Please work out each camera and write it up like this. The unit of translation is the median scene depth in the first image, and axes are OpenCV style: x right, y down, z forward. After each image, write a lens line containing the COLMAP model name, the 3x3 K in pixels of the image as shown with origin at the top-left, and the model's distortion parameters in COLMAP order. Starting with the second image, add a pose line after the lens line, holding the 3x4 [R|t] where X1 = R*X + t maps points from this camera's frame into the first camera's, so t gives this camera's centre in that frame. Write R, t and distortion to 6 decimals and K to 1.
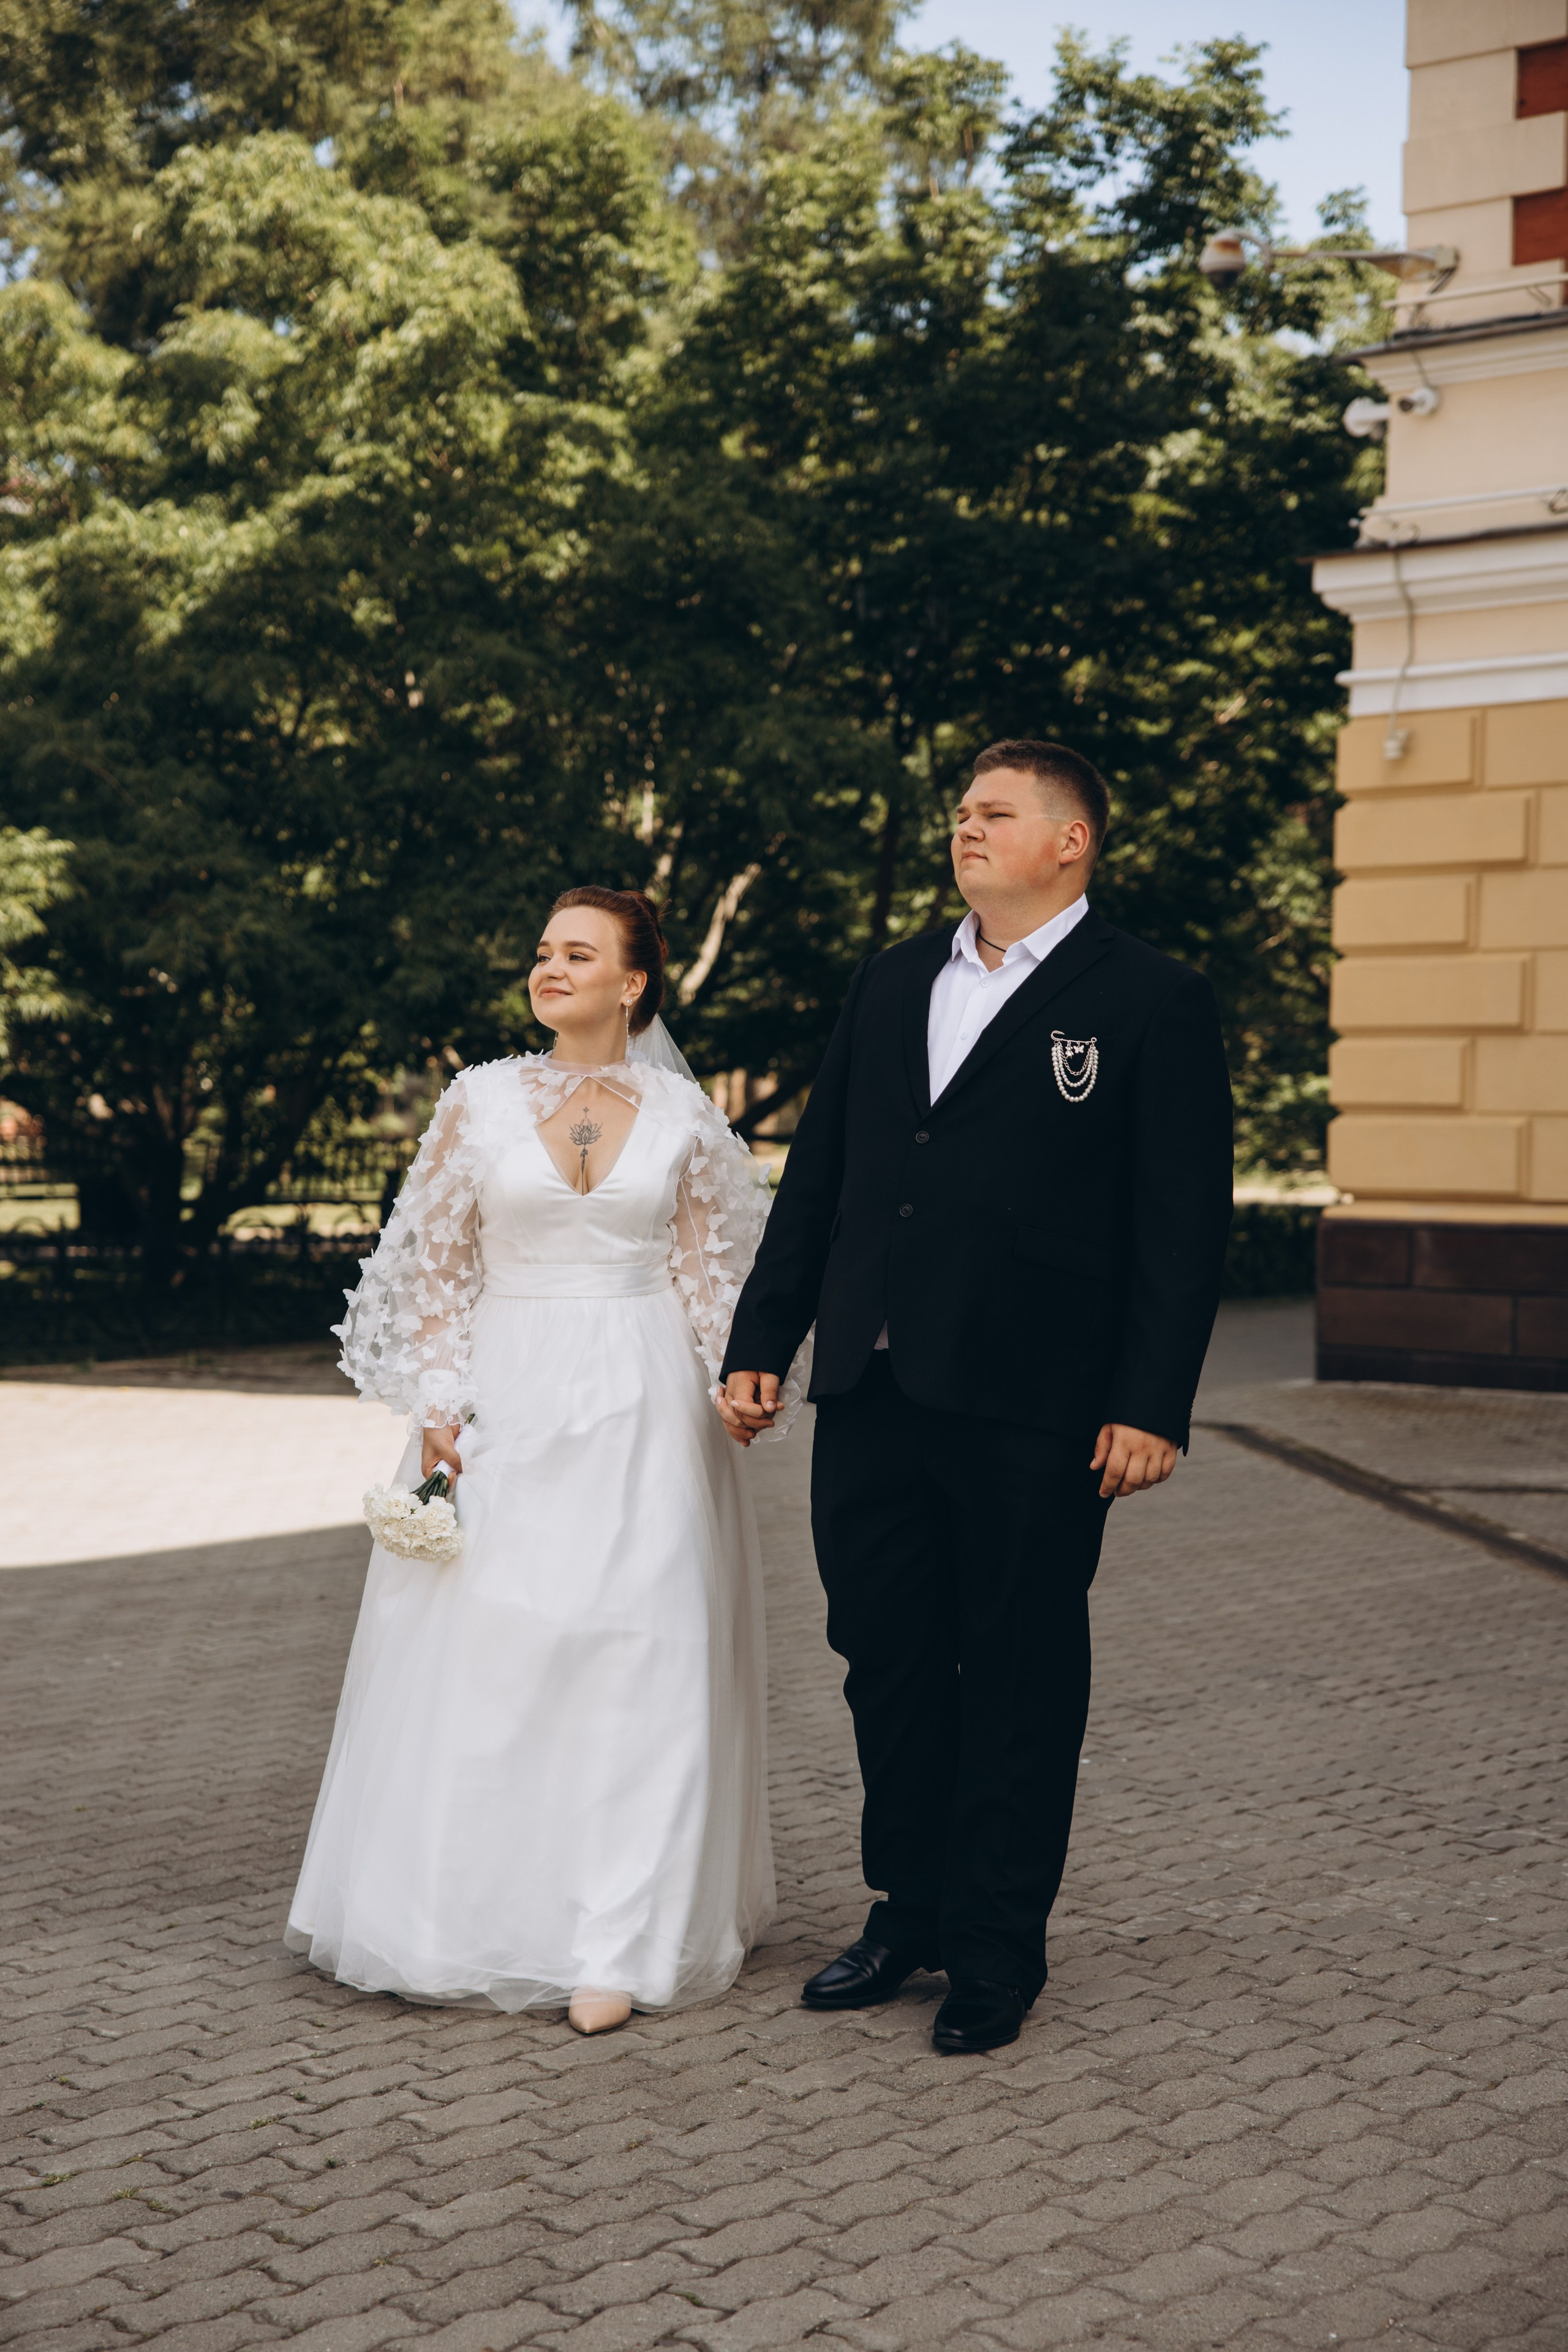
lens RADIAL K [[3905.1, 0, 682.6], [0, 3905.1, 1179.7], [0, 0, 1]] dist [0.558398, -3.086569]
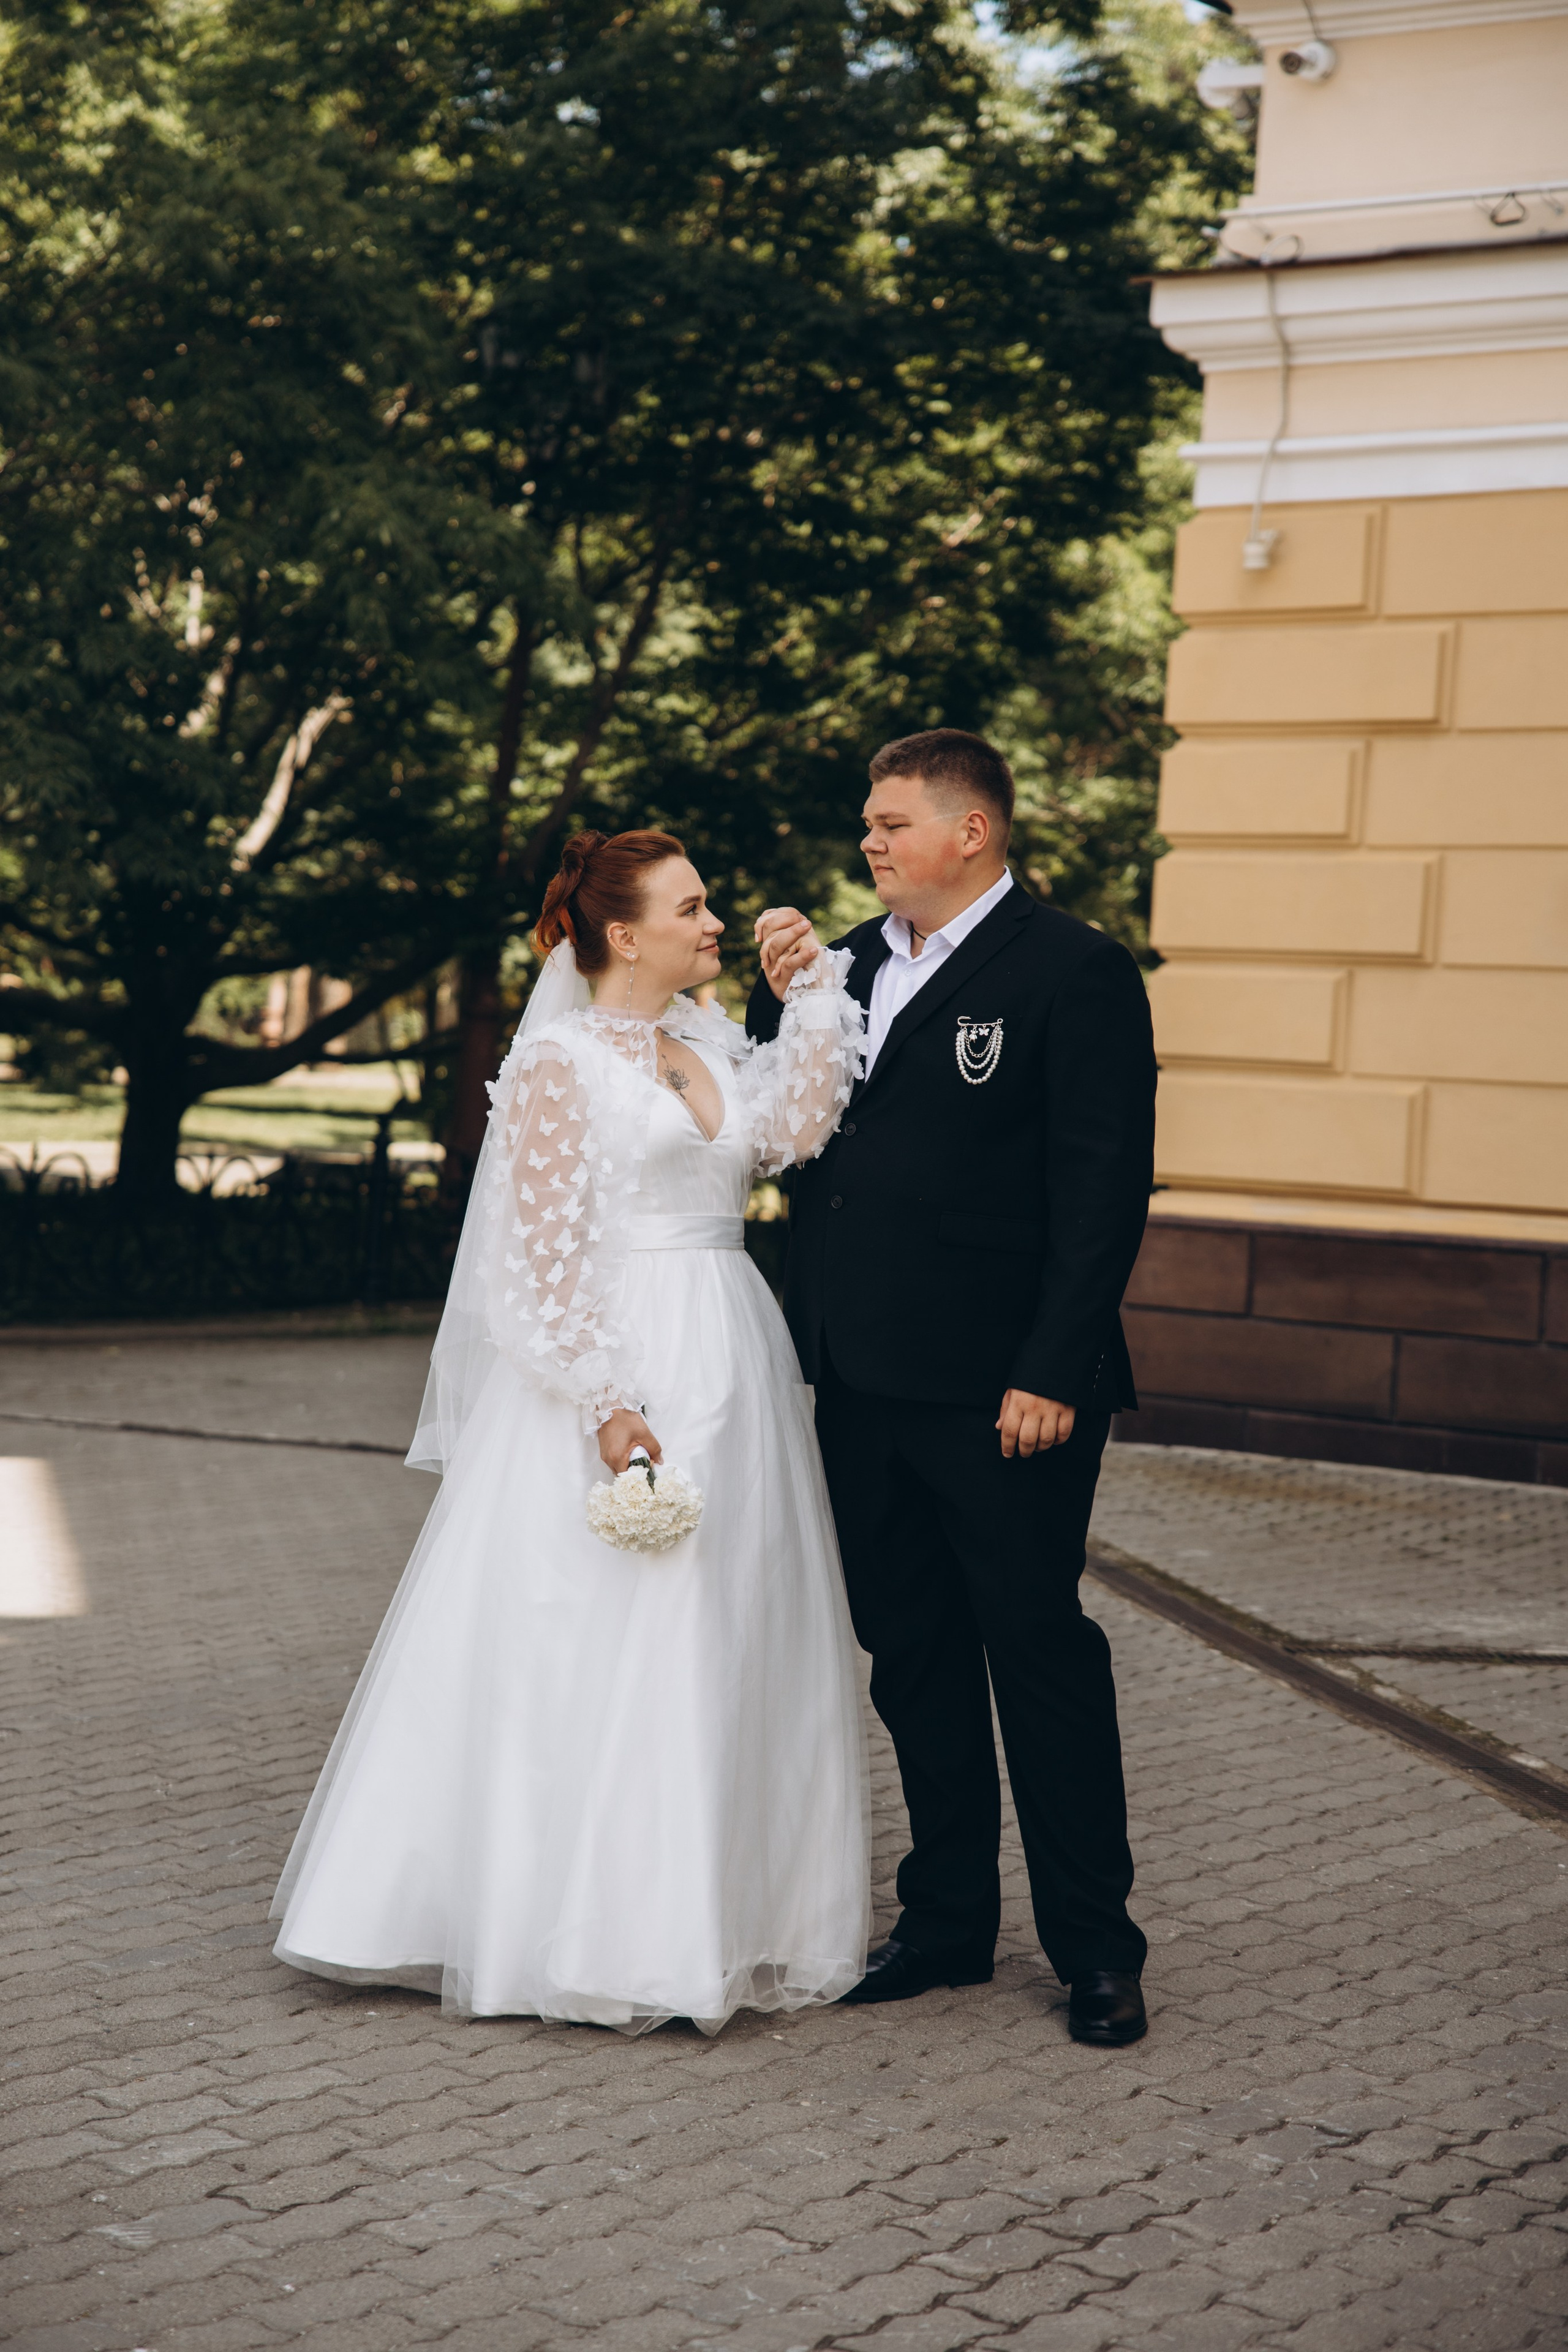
lens RADIAL K [[4443.7, 0, 784.0], [0, 4443.7, 1176.0], [0, 0, 1]] dist [0.660449, -3.307222]
pose [[0.991719, 0.036461, 0.123139, 0.000224], [-0.038583, 0.999144, 0.014890, -0.004496], [-0.122491, -0.019518, 0.992278, 0.141476]]
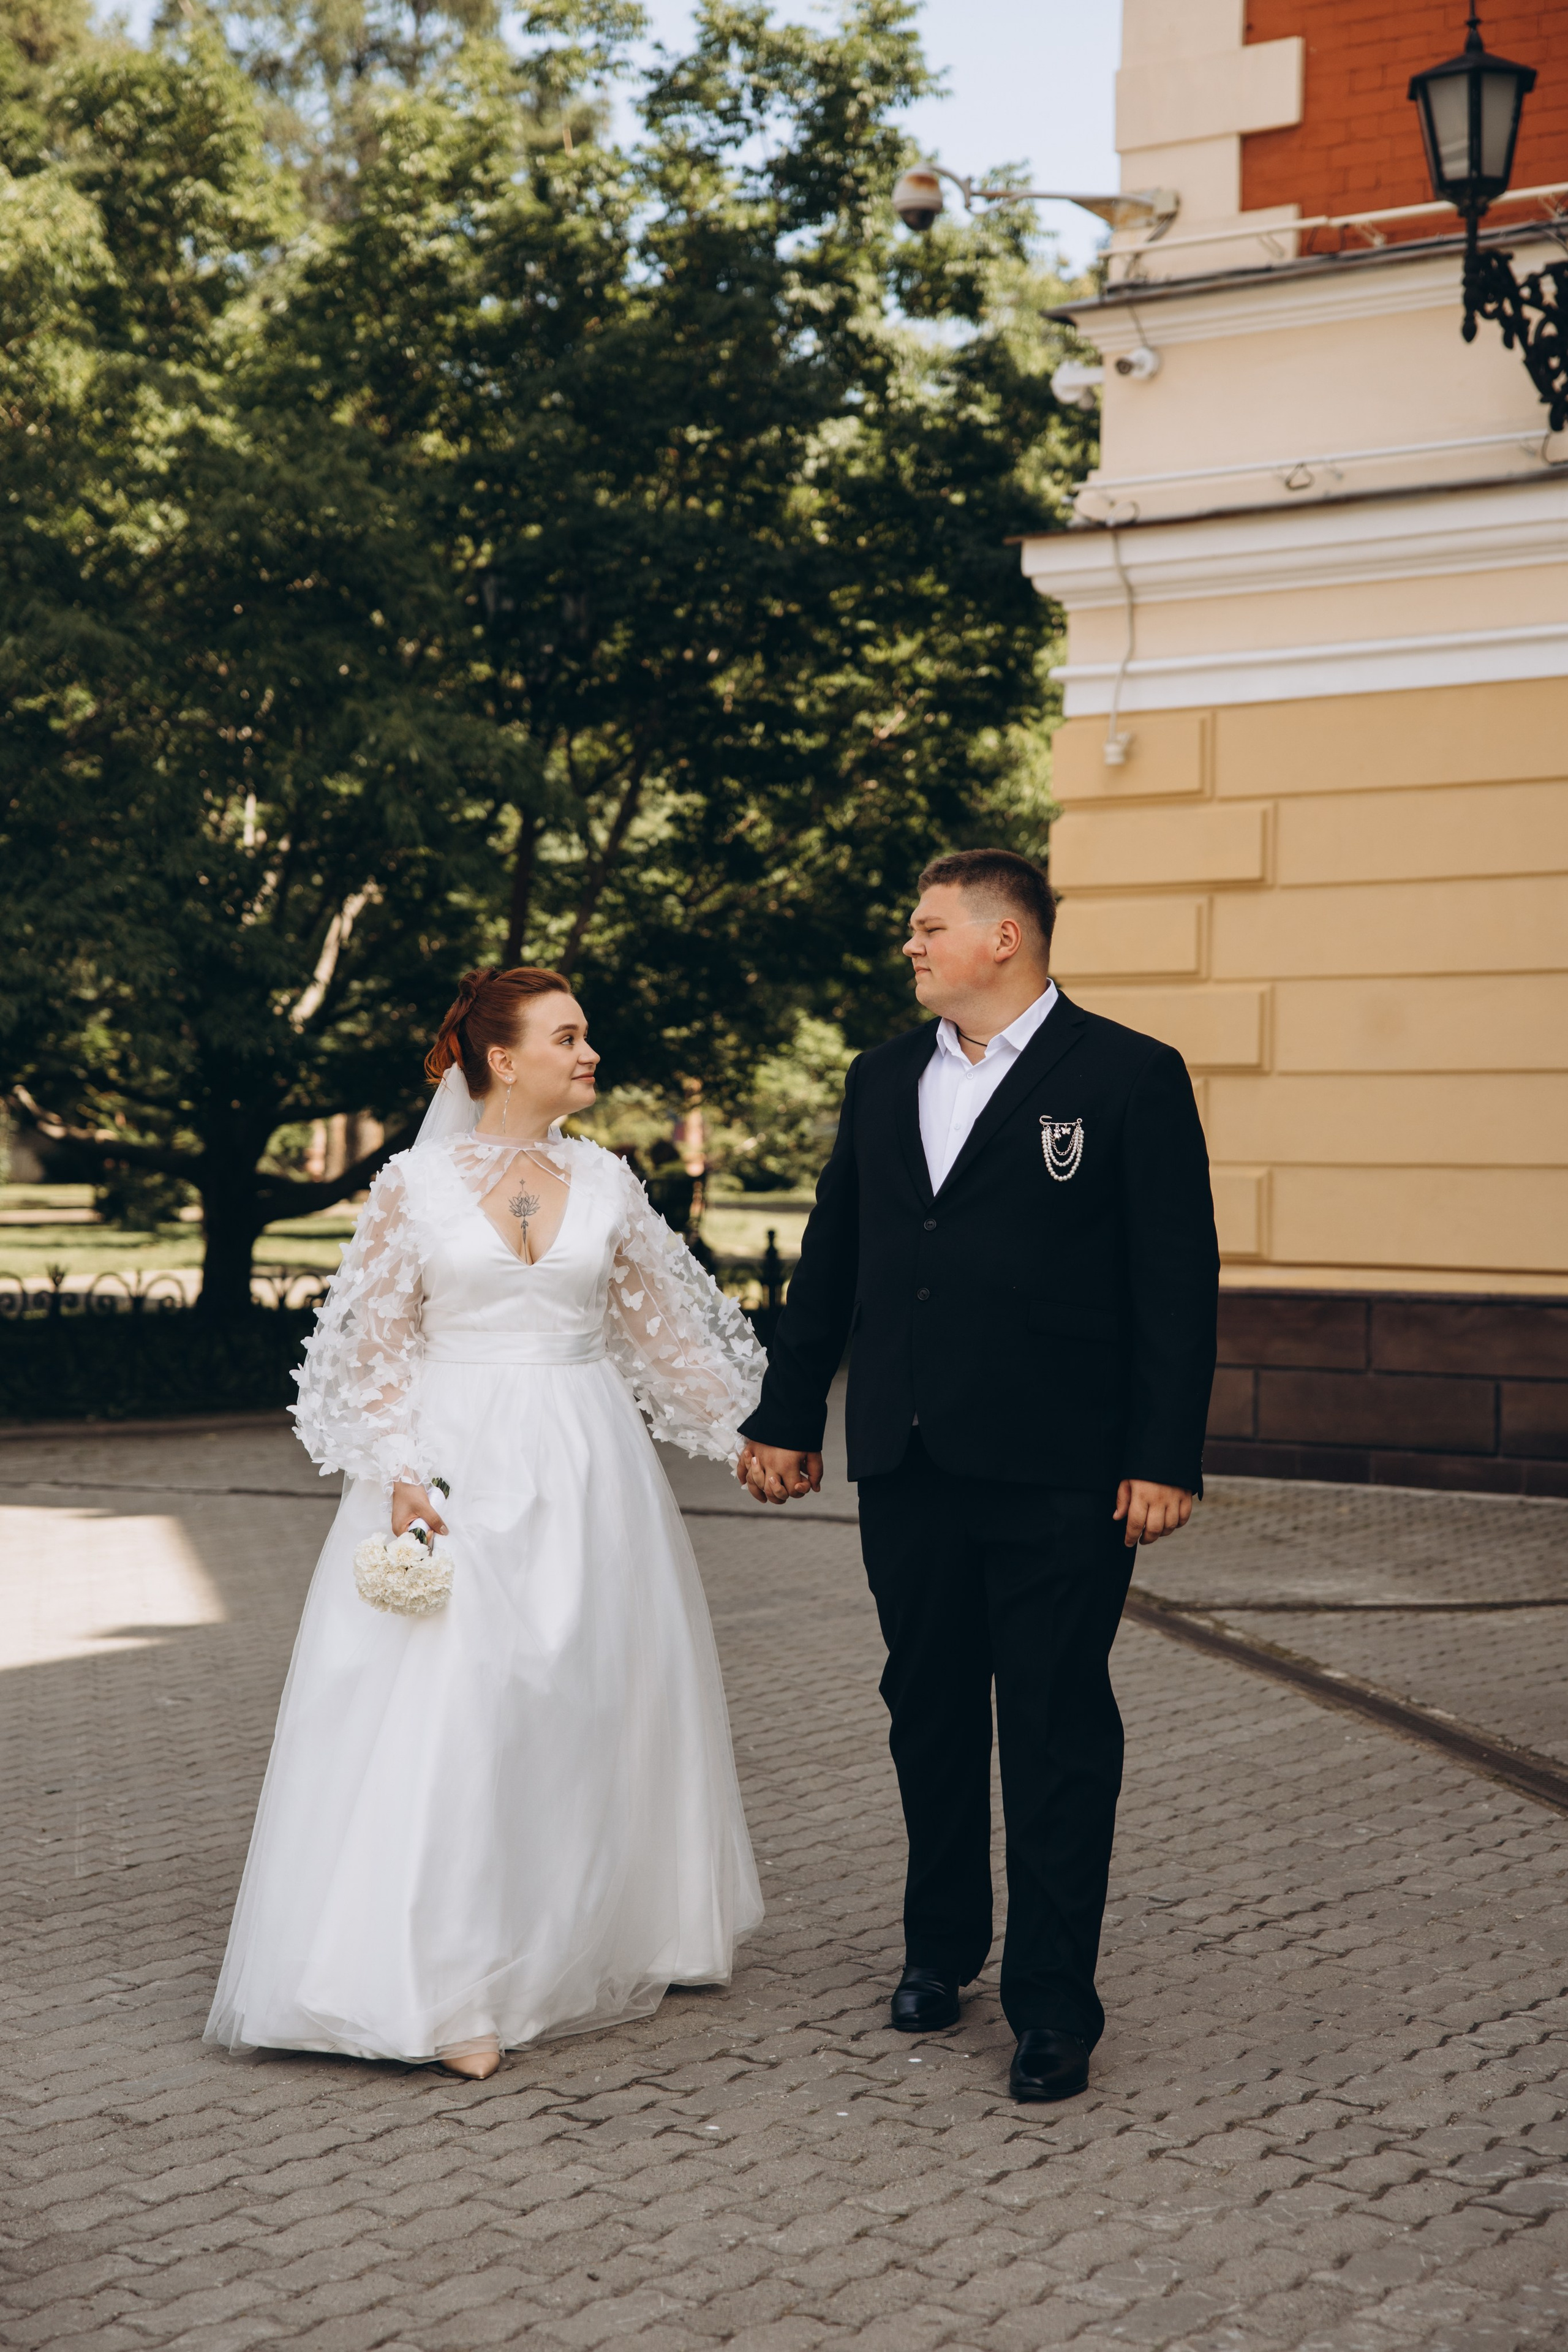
lens RADIAL K [[4010.7, 0, 793.7], [0, 4010.7, 1130.4], [0, 0, 1]] dist [0.444807, -1.303675]
pose [[0.991669, -0.000270, 0.128814, -0.005779], [0.003234, 0.999735, -0.022799, -0.002547], [-0.128773, 0.023026, 0.991407, 0.078917]]
